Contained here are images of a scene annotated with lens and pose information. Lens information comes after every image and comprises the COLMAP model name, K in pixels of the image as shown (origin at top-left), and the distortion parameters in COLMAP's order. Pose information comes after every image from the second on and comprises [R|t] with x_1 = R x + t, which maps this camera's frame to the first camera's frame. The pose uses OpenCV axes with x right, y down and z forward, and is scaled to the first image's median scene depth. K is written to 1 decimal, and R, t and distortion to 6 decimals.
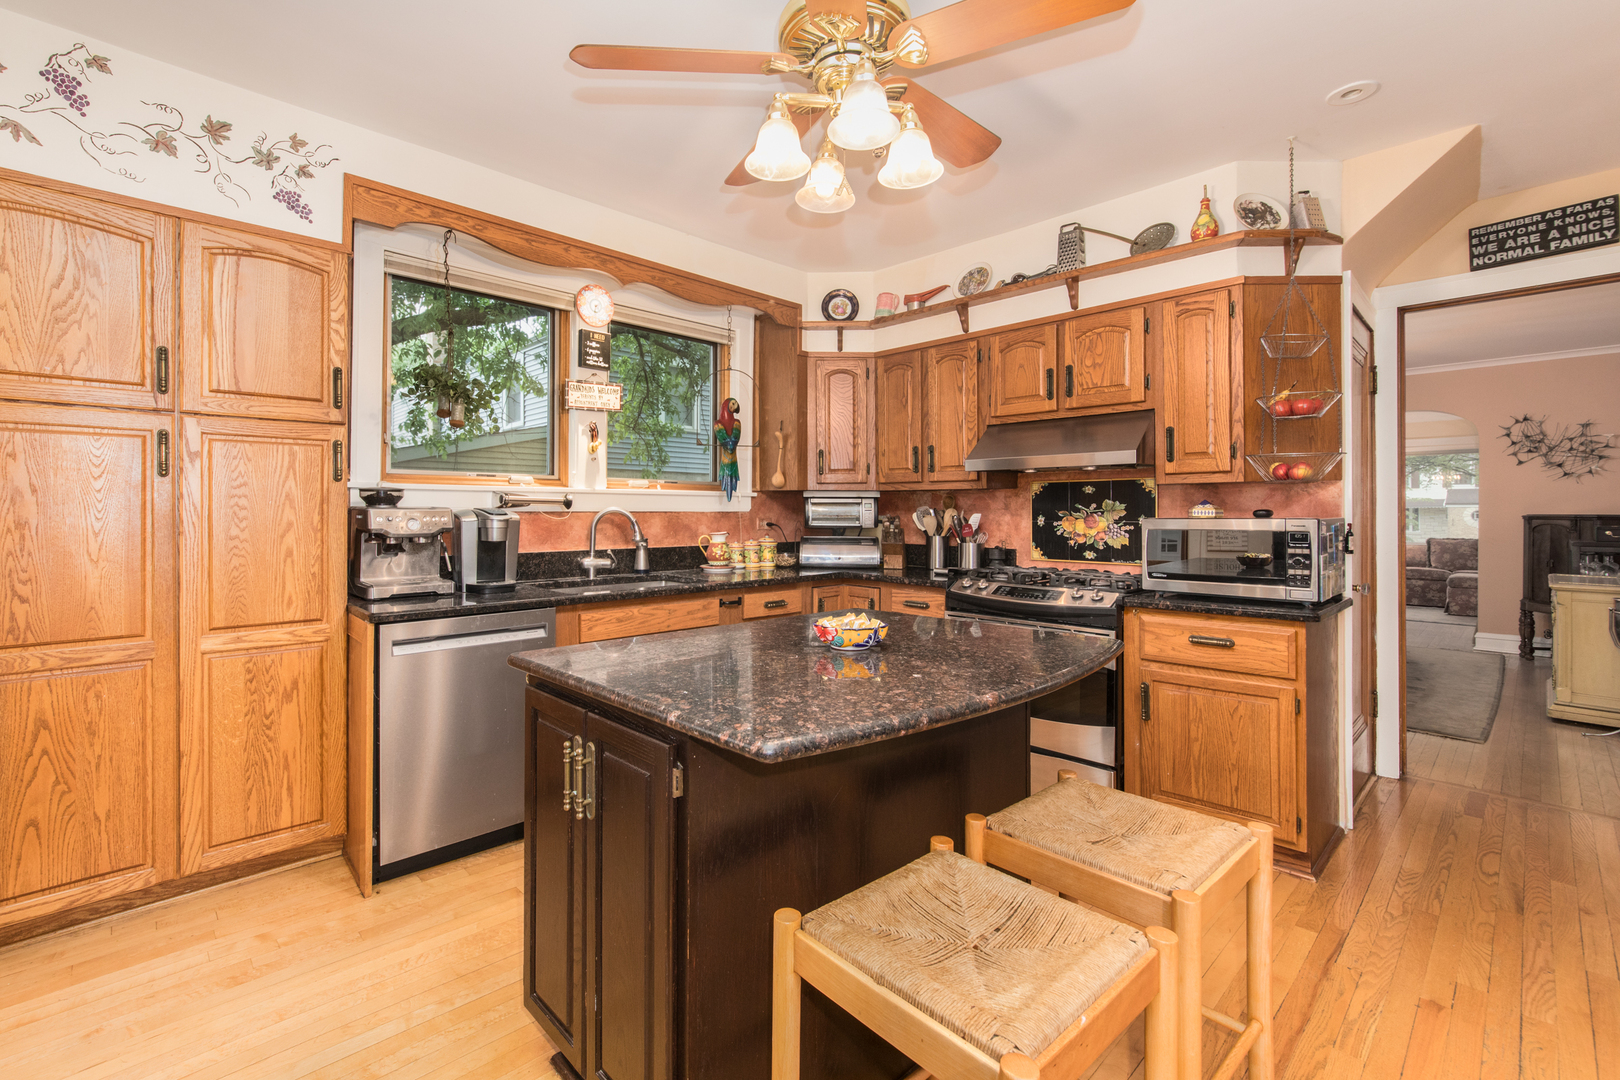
lens RADIAL K [[711.6, 0, 762.4], [0, 711.6, 509.3], [0, 0, 1]] dist [0.002161, 0.000269]
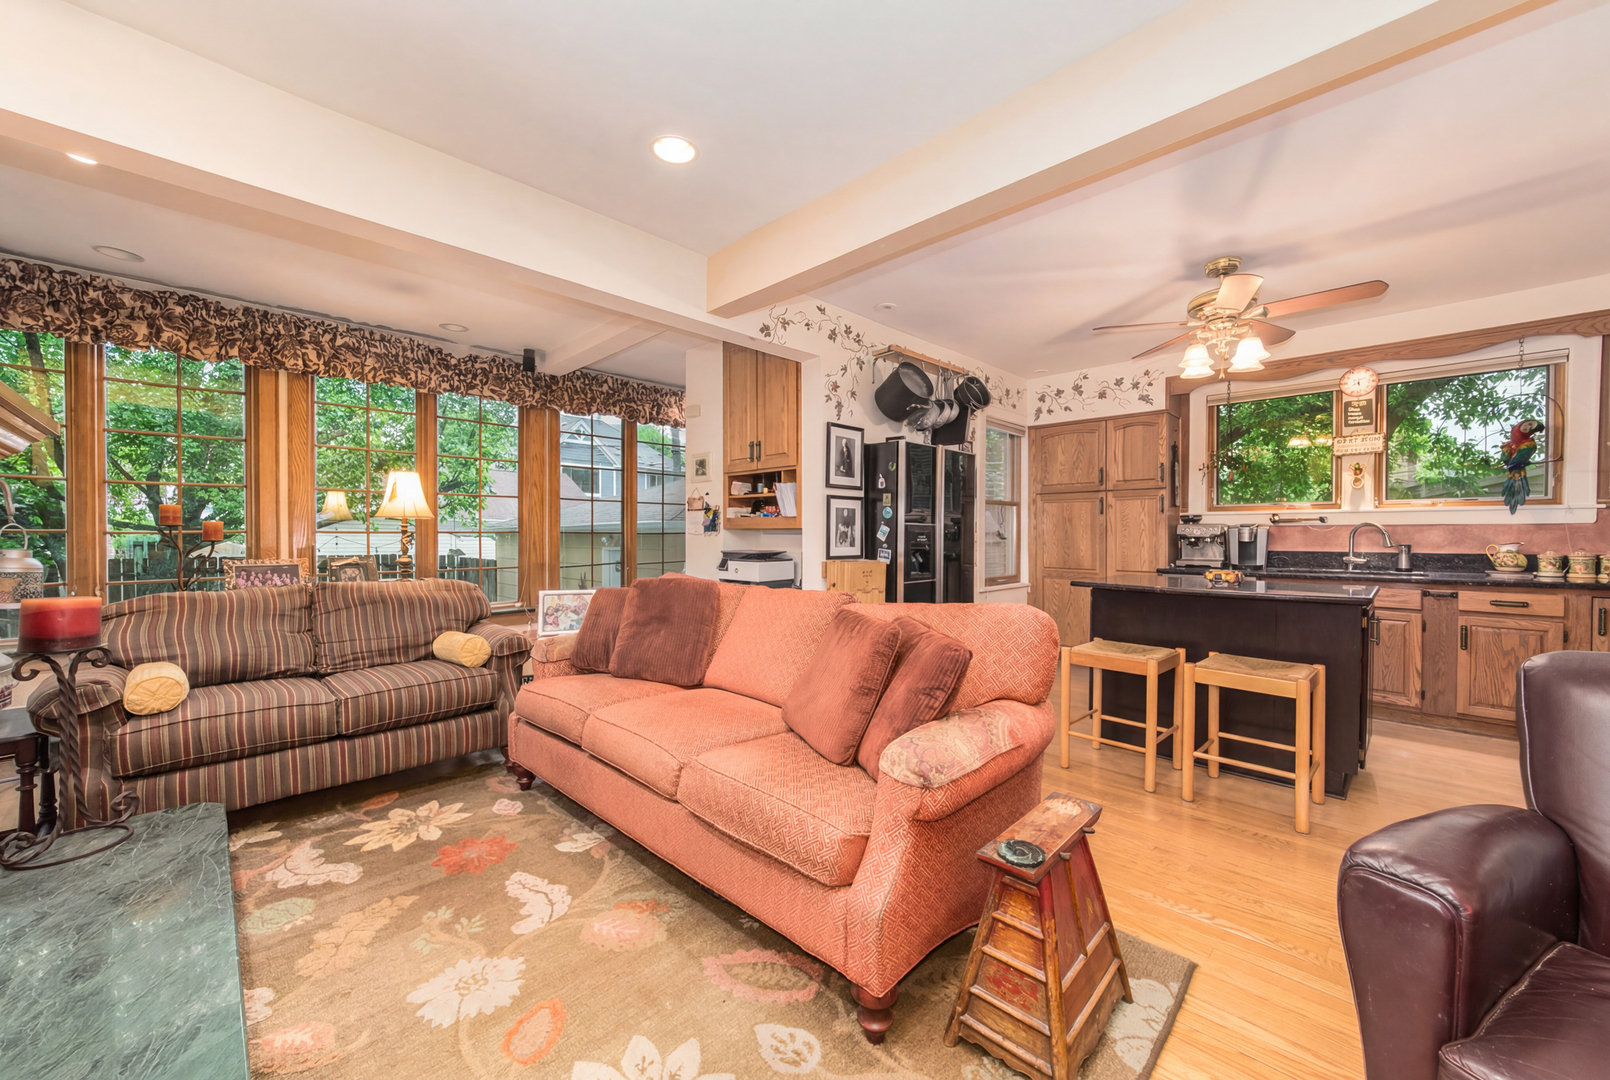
lens RADIAL K [[623.8, 0, 804.6], [0, 623.8, 537.5], [0, 0, 1]] dist [0.000462, 0.000931]
pose [[0.036816, 0.010056, -0.999271, 1.016942], [0.005608, 0.999932, 0.010269, 0.009475], [0.999306, -0.005982, 0.036757, -0.173032]]
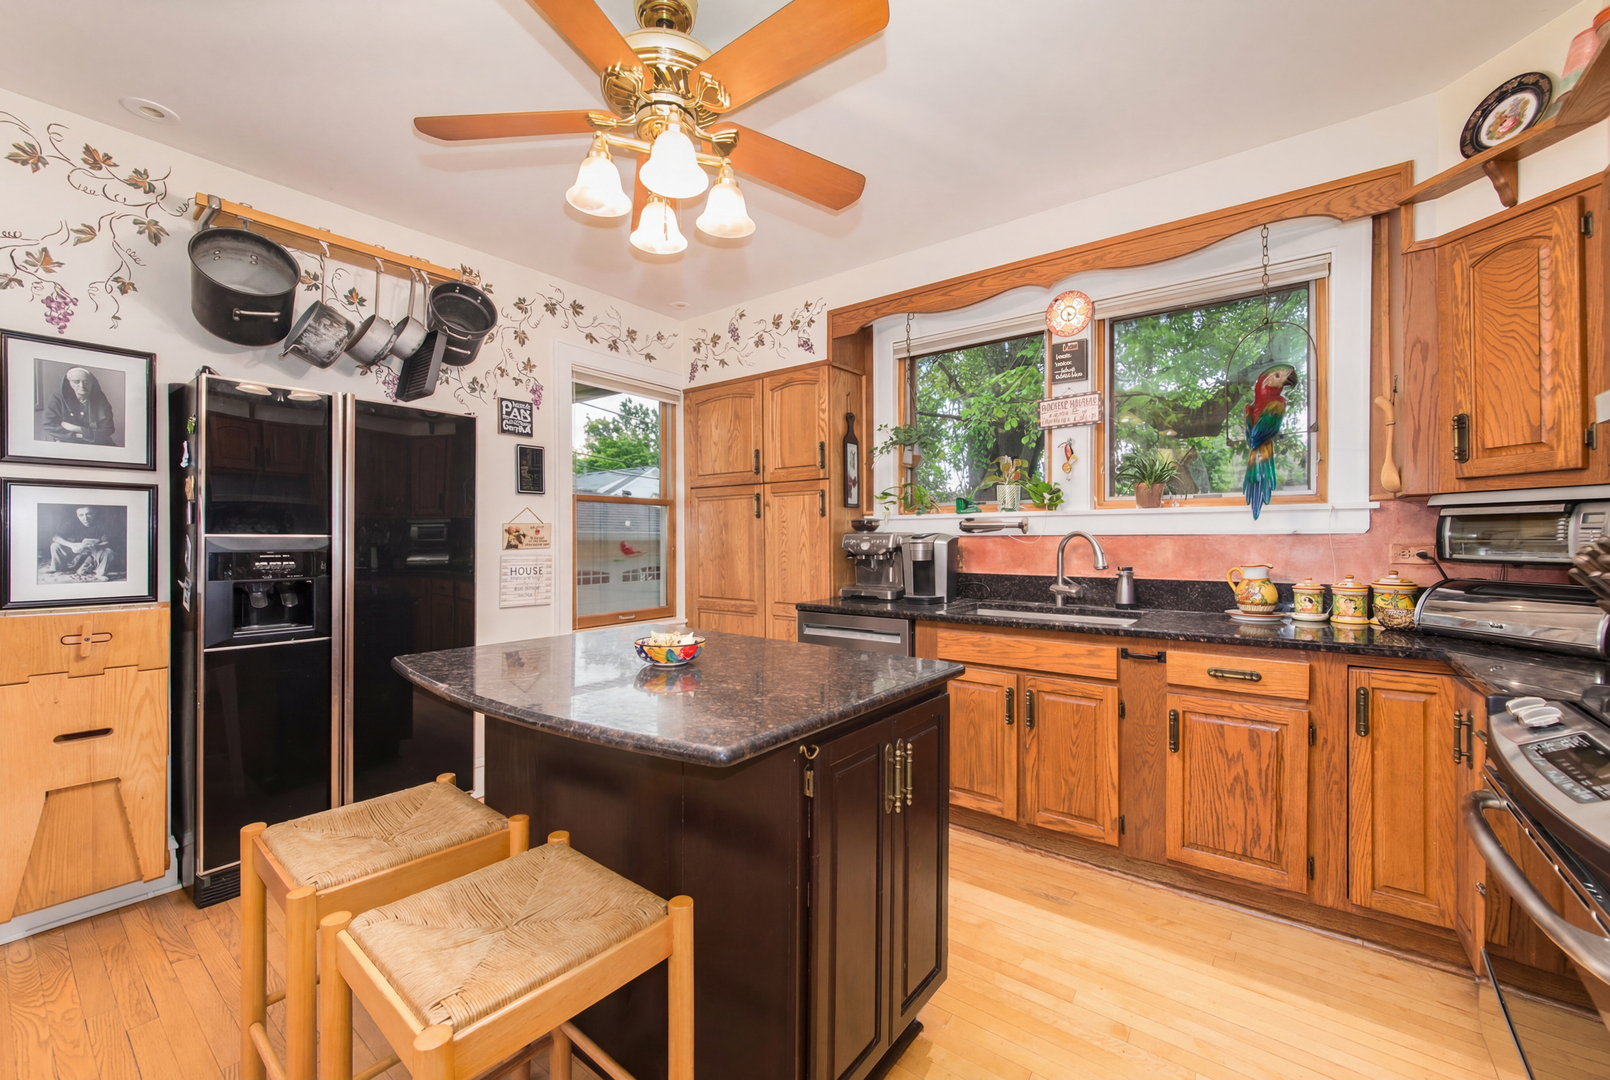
lens RADIAL K [[651.2, 0, 801.0], [0, 651.2, 541.0], [0, 0, 1]] dist [-0.010556, -0.000115]
pose [[0.163343, 0.003754, -0.986562, 0.562193], [0.007617, 0.999958, 0.005066, 0.004078], [0.986540, -0.008343, 0.163308, 0.528965]]
